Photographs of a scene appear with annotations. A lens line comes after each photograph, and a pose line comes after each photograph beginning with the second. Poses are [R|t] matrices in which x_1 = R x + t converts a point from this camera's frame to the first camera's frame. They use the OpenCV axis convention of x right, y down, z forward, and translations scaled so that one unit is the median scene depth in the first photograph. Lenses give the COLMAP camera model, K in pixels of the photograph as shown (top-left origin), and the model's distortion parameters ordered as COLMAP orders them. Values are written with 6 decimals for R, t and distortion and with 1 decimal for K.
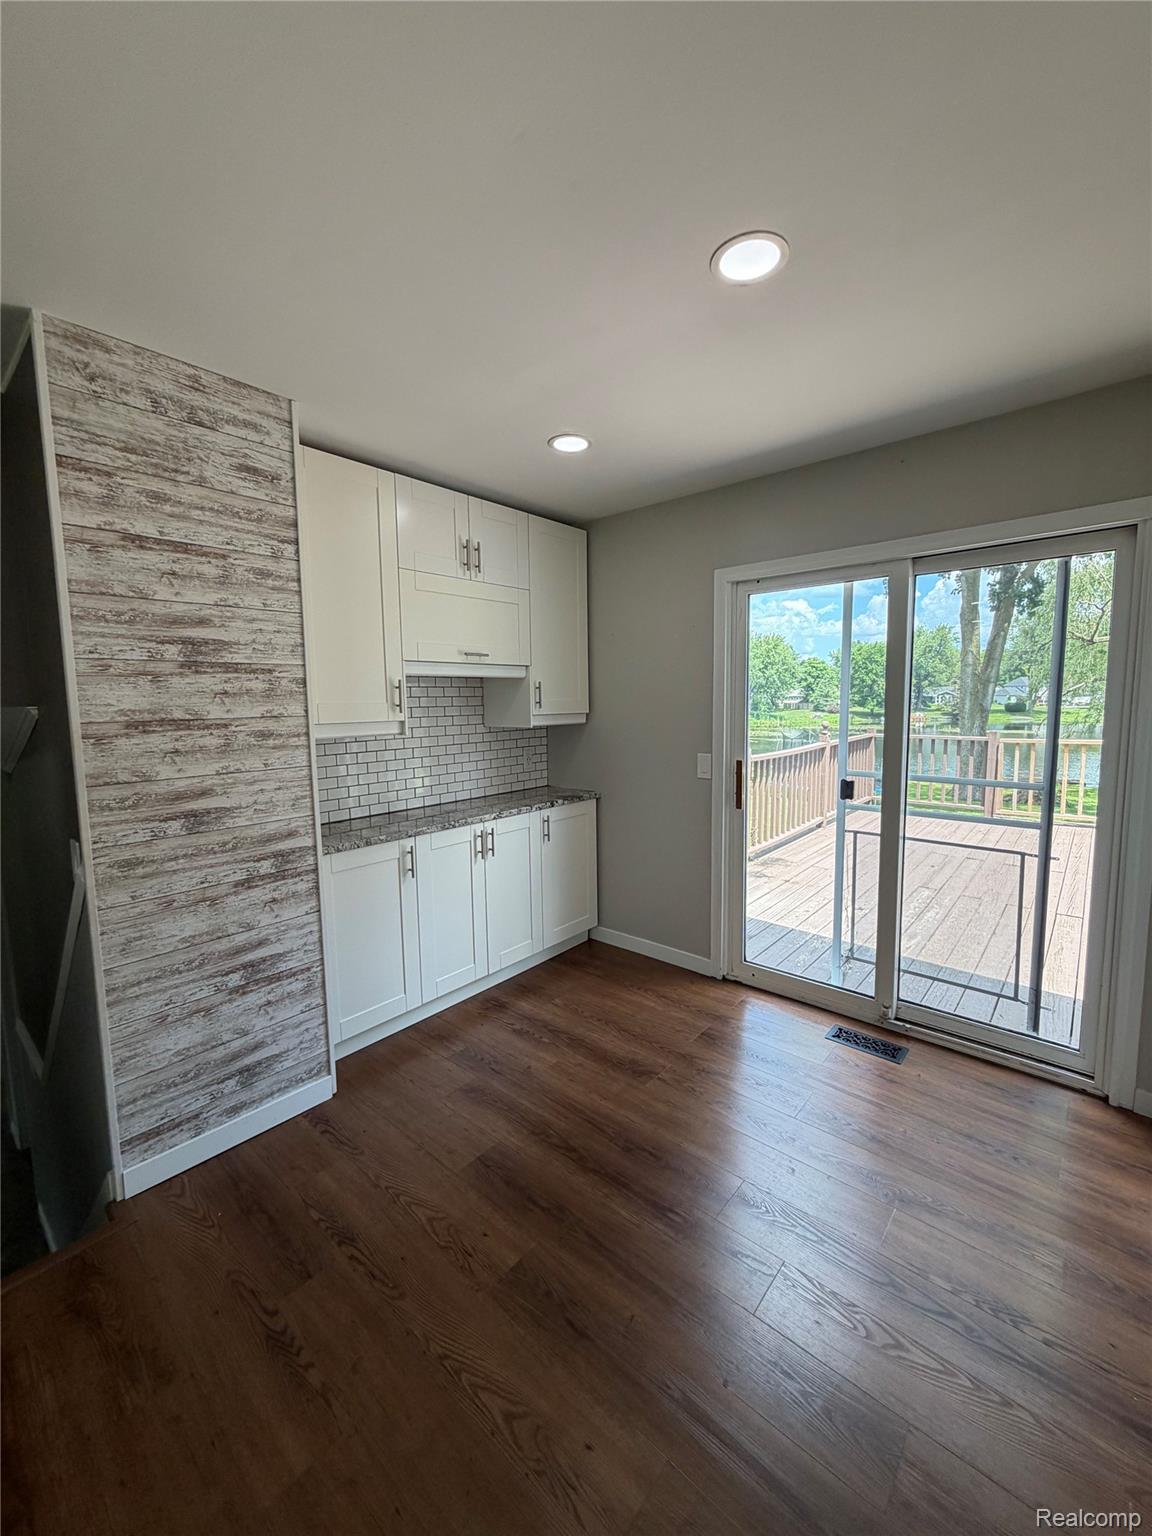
lens RADIAL K [[616.3, 0, 571.7], [0, 616.3, 766.6], [0, 0, 1]] dist [0.004336, -0.000077]
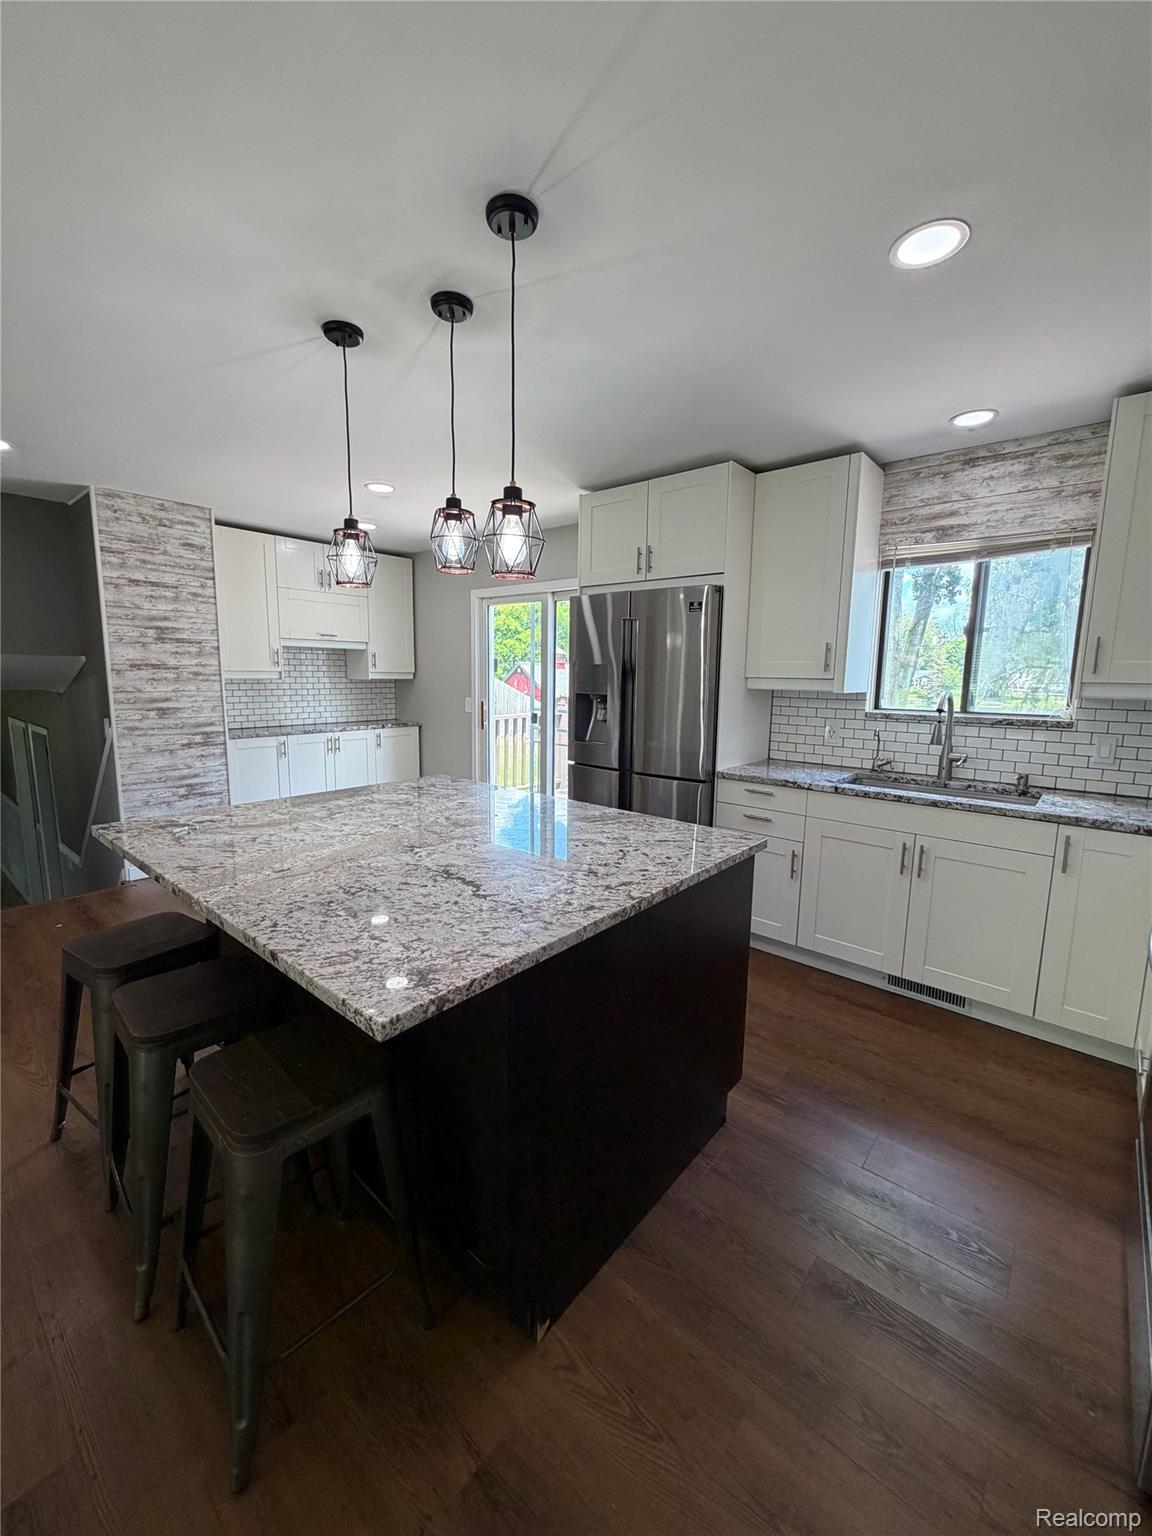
lens RADIAL K [[616.3, 0, 572.8], [0, 616.3, 765.8], [0, 0, 1]] dist [0.004336, -0.000077]
pose [[0.999369, 0.027433, 0.022572, 0.724754], [-0.028389, 0.998664, 0.043182, 0.131728], [-0.021357, -0.043795, 0.998812, -1.109211]]
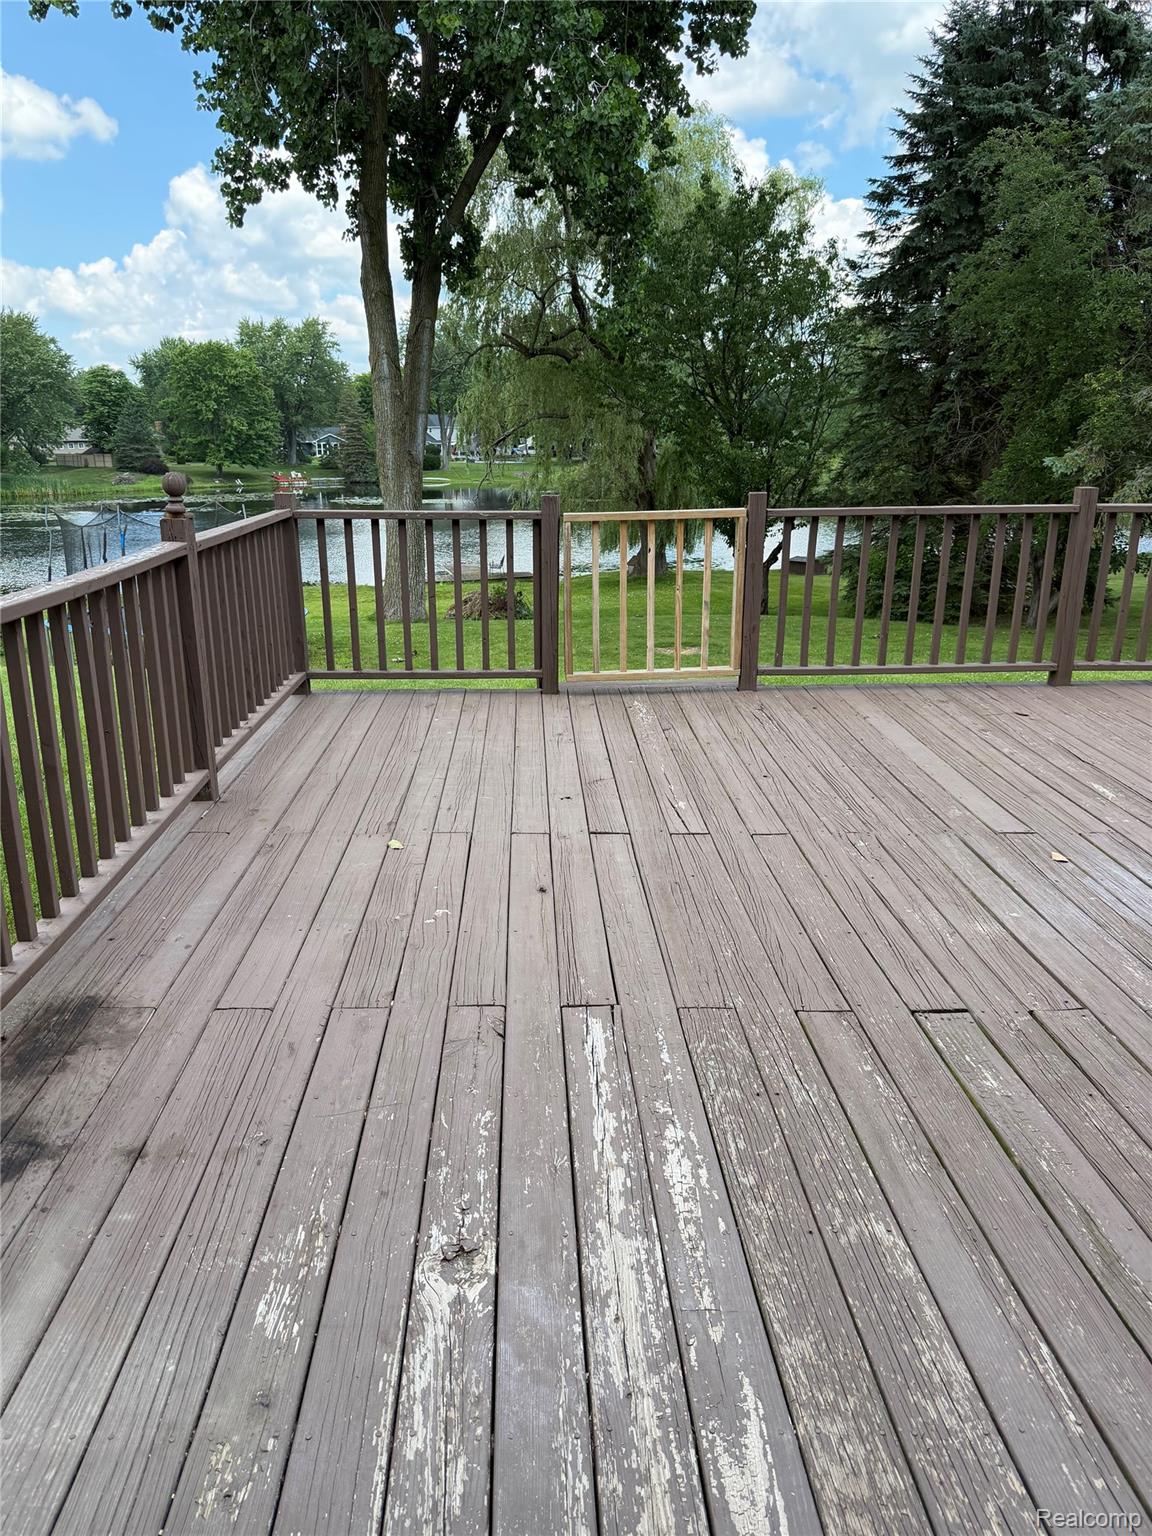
lens RADIAL K [[1080.9, 0, 570.5], [0, 1080.9, 773.9], [0, 0, 1]] dist [0.005178, -0.000873]
pose [[0.726803, -0.191257, 0.659680, 0.653989], [0.068296, 0.975813, 0.207666, -0.093537], [-0.683442, -0.105879, 0.722286, 1.754710]]
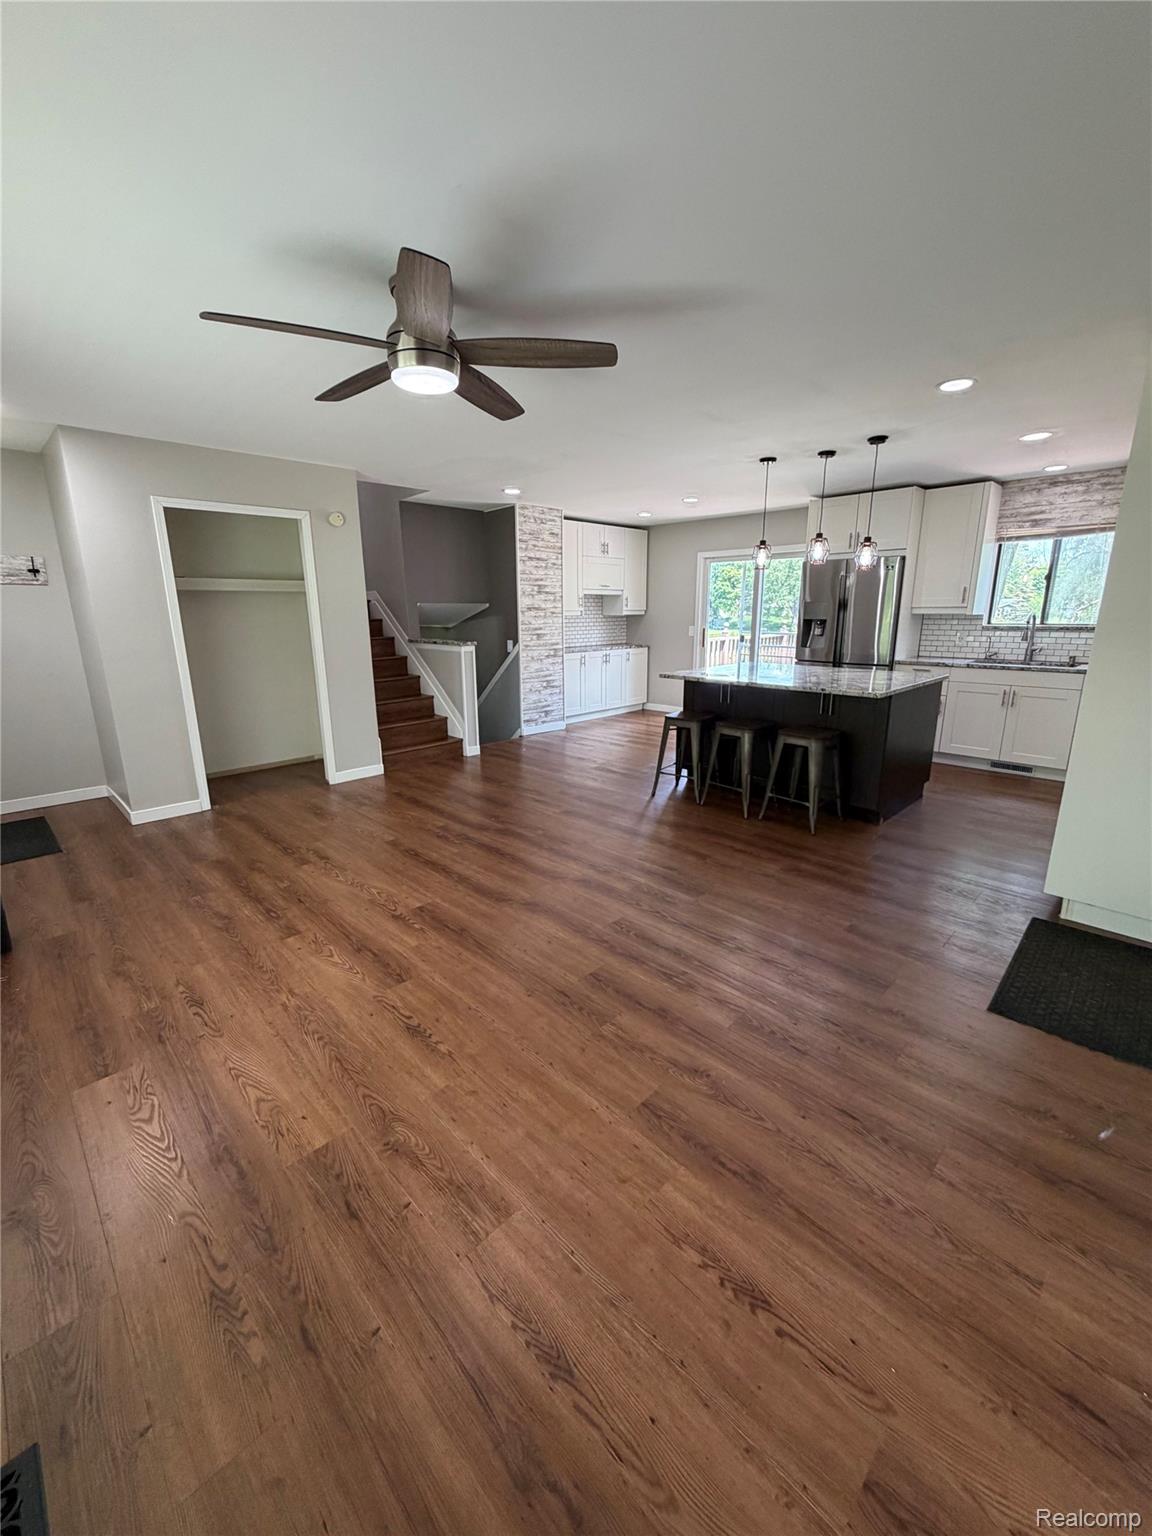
lens RADIAL K [[616.3, 0, 574.5], [0, 616.3, 763.2], [0, 0, 1]] dist [0.004336, -0.000077]
pose [[0.997907, 0.025582, -0.059384, -0.157610], [-0.017275, 0.990502, 0.136407, 0.308955], [0.062309, -0.135096, 0.988871, -2.506284]]
